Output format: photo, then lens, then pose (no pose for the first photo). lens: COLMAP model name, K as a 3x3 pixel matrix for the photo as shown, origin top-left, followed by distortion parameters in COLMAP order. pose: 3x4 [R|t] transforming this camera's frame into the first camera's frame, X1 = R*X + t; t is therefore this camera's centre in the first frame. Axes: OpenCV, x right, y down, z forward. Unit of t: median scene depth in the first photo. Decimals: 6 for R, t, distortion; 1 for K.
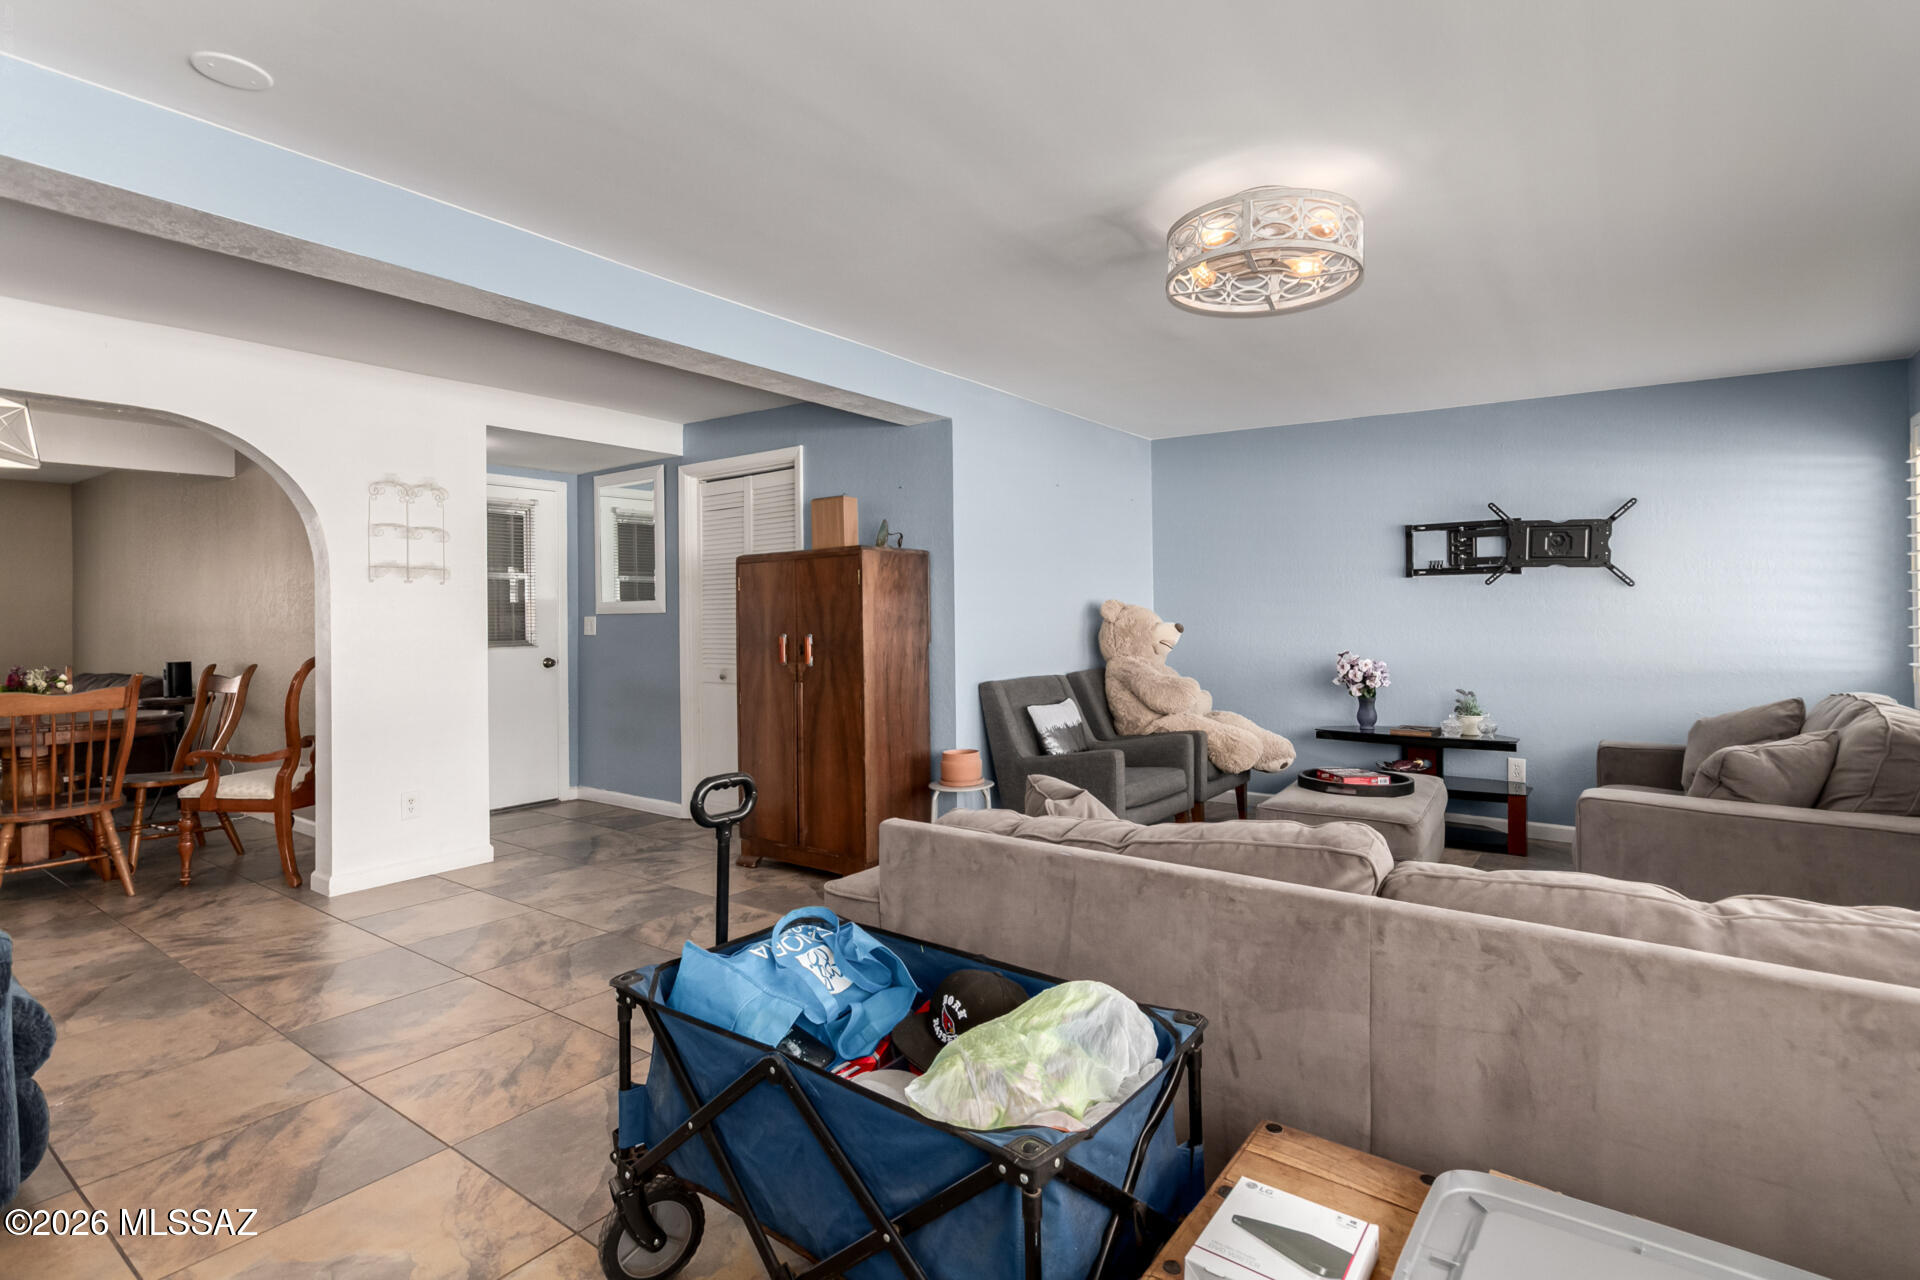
lens RADIAL K [[890.5, 0, 960.9], [0, 890.5, 626.1], [0, 0, 1]] dist [0.002275, 0.002154]
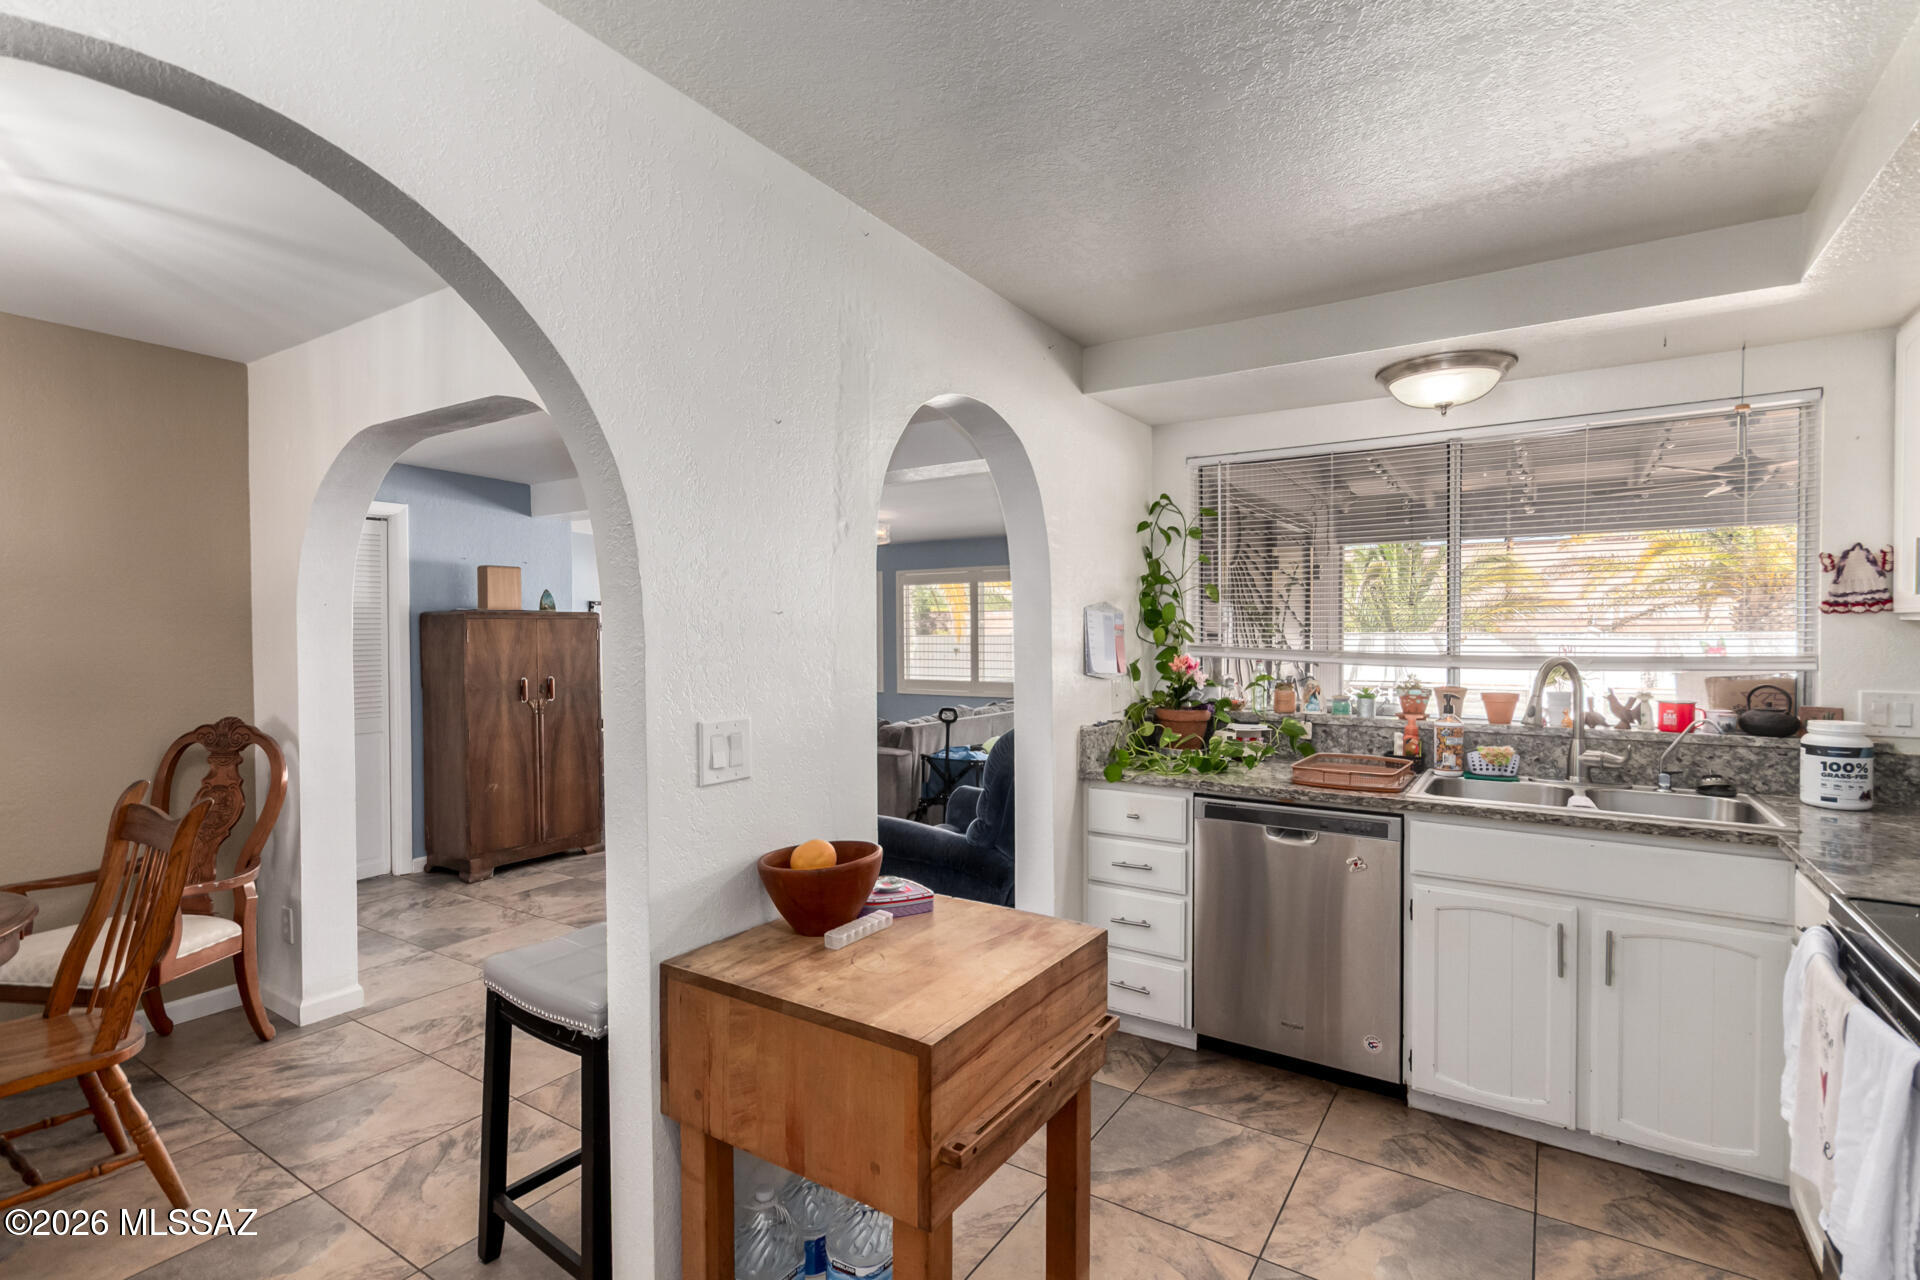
lens RADIAL K [[890.5, 0, 974.1], [0, 890.5, 640.7], [0, 0, 1]] dist [0.002275, 0.002154]
pose [[-0.038672, 0.004040, 0.999244, -1.314002], [0.017075, 0.999848, -0.003381, -0.024193], [-0.999106, 0.016931, -0.038735, 0.372559]]
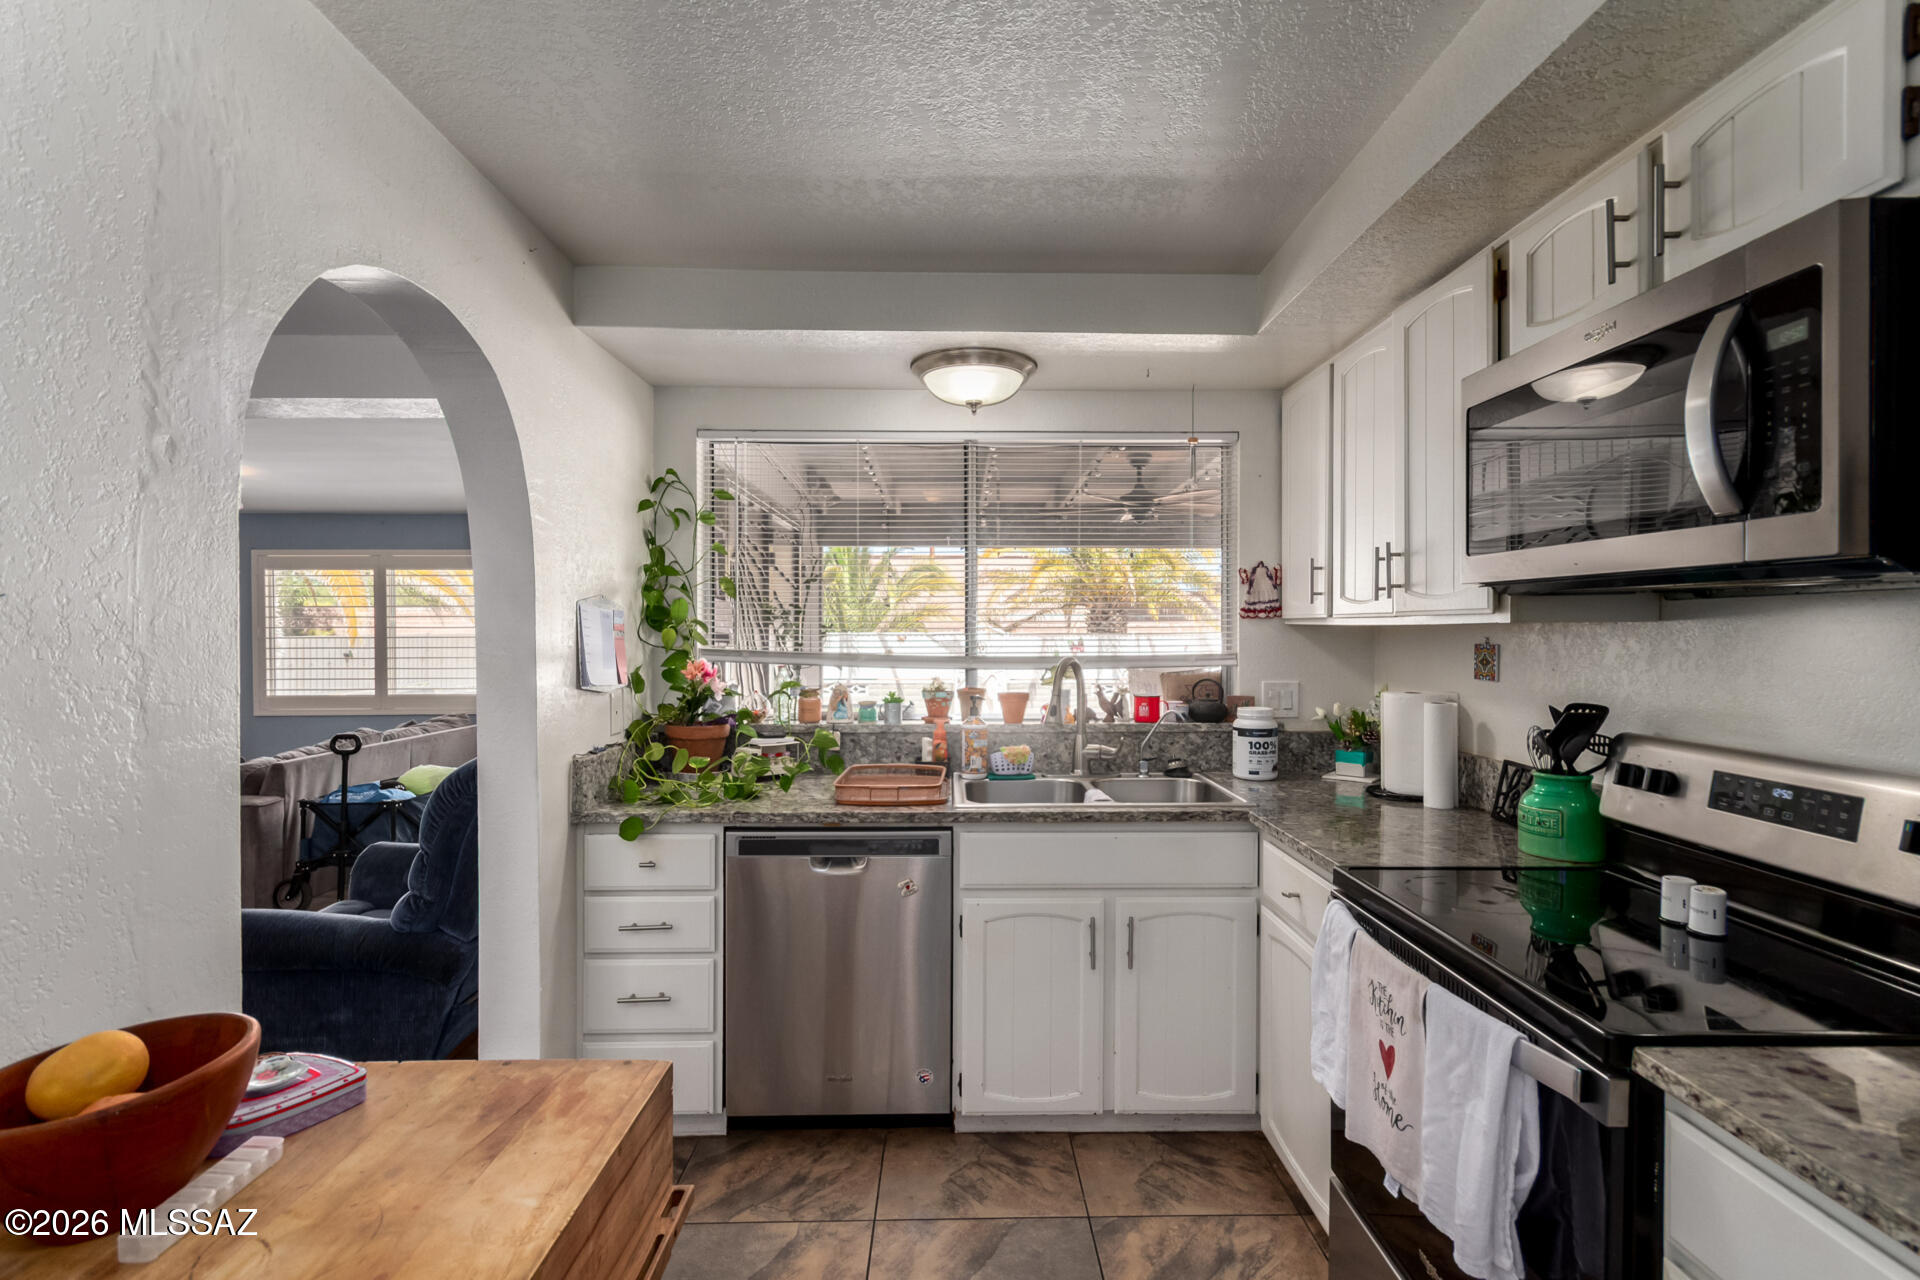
lens RADIAL K [[890.5, 0, 962.2], [0, 890.5, 636.6], [0, 0, 1]] dist [0.002275, 0.002154]
pose [[-0.587885, 0.009584, 0.808888, -1.199675], [0.020636, 0.999782, 0.003153, -0.026700], [-0.808681, 0.018546, -0.587954, 0.387083]]
